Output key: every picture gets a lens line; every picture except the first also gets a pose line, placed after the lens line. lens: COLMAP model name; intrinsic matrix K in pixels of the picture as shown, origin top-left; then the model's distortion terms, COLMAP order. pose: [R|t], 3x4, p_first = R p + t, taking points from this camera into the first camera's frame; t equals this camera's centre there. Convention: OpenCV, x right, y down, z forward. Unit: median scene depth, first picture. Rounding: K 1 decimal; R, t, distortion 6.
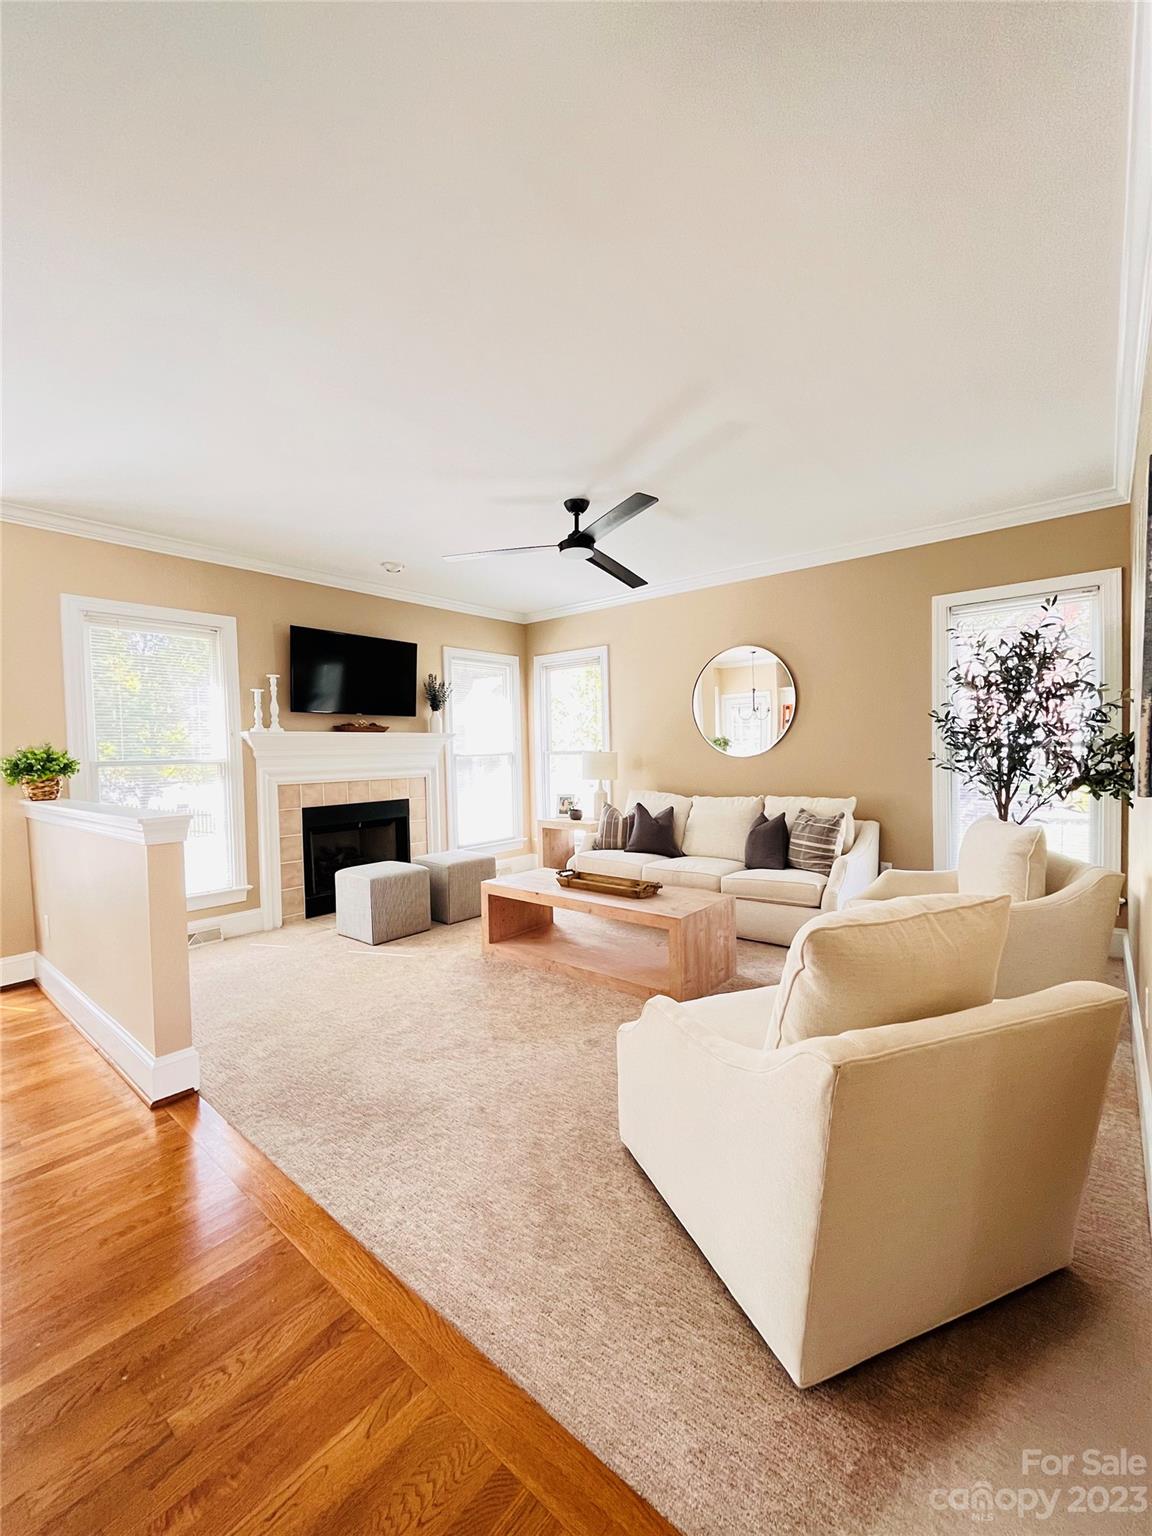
lens RADIAL K [[626.9, 0, 580.0], [0, 626.9, 770.4], [0, 0, 1]] dist [-0.000357, 0.000674]
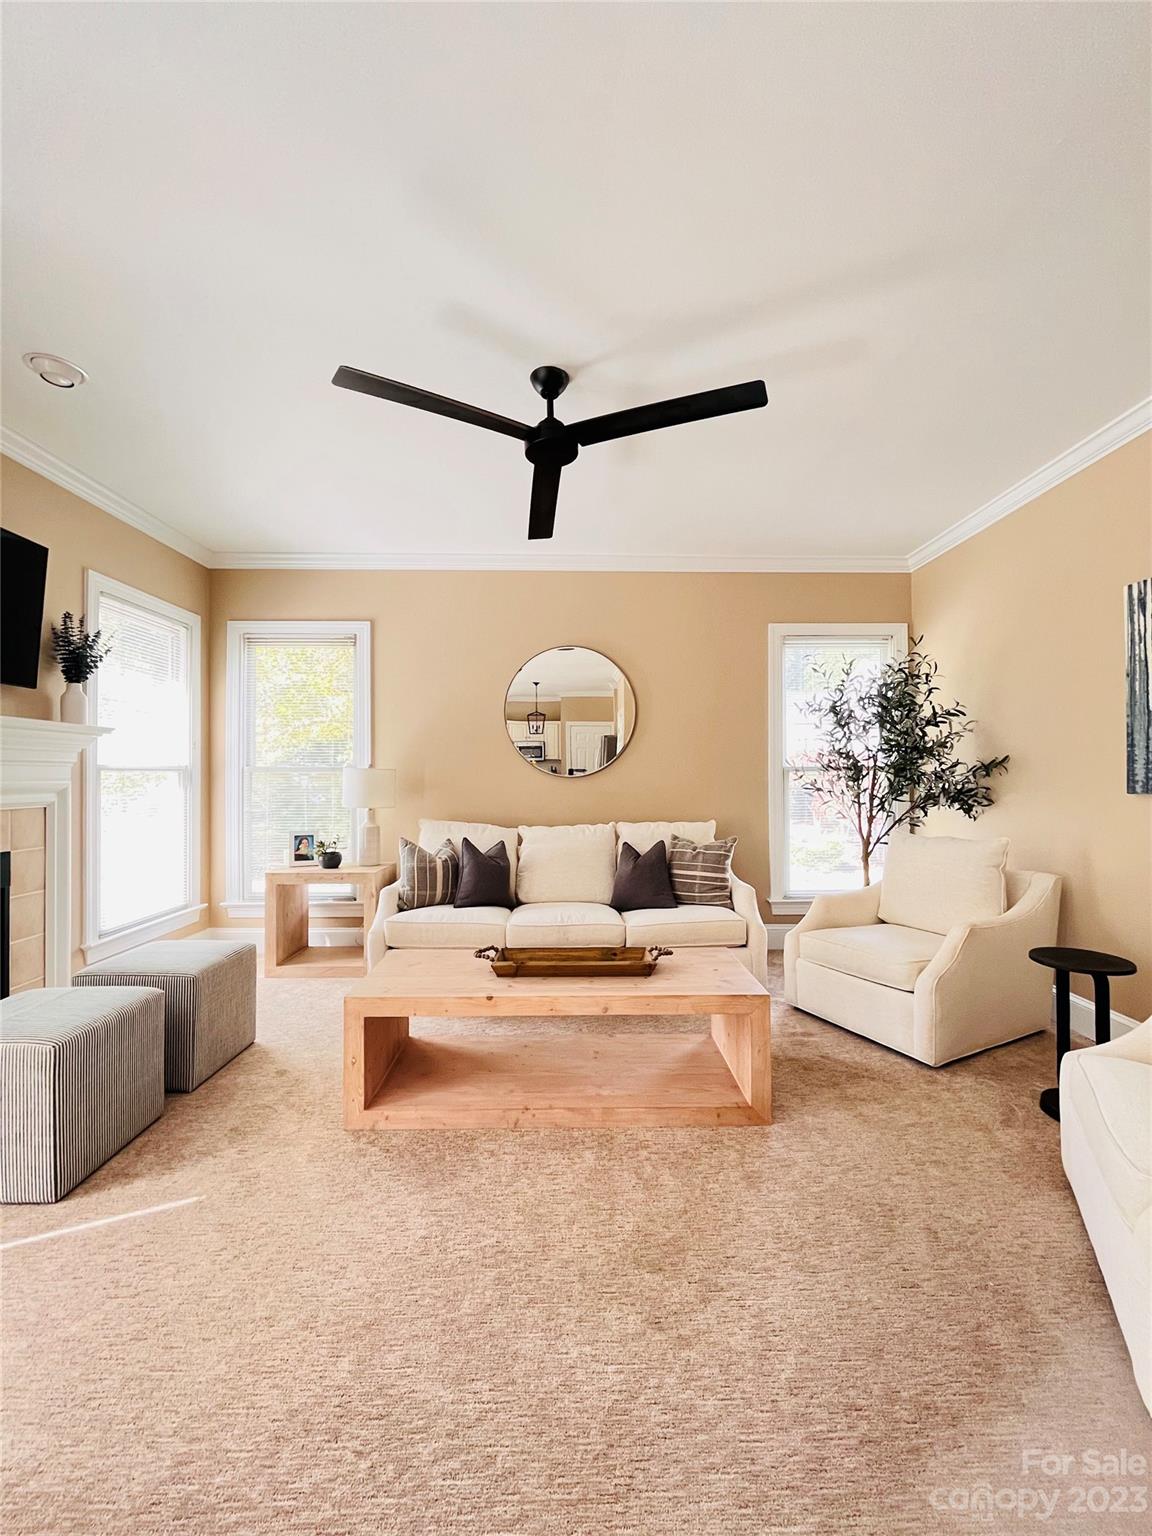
lens RADIAL K [[626.9, 0, 579.5], [0, 626.9, 772.9], [0, 0, 1]] dist [-0.000357, 0.000674]
pose [[0.755542, 0.020995, 0.654763, -0.283061], [0.008169, 0.999107, -0.041462, 0.007372], [-0.655049, 0.036675, 0.754696, 0.357249]]
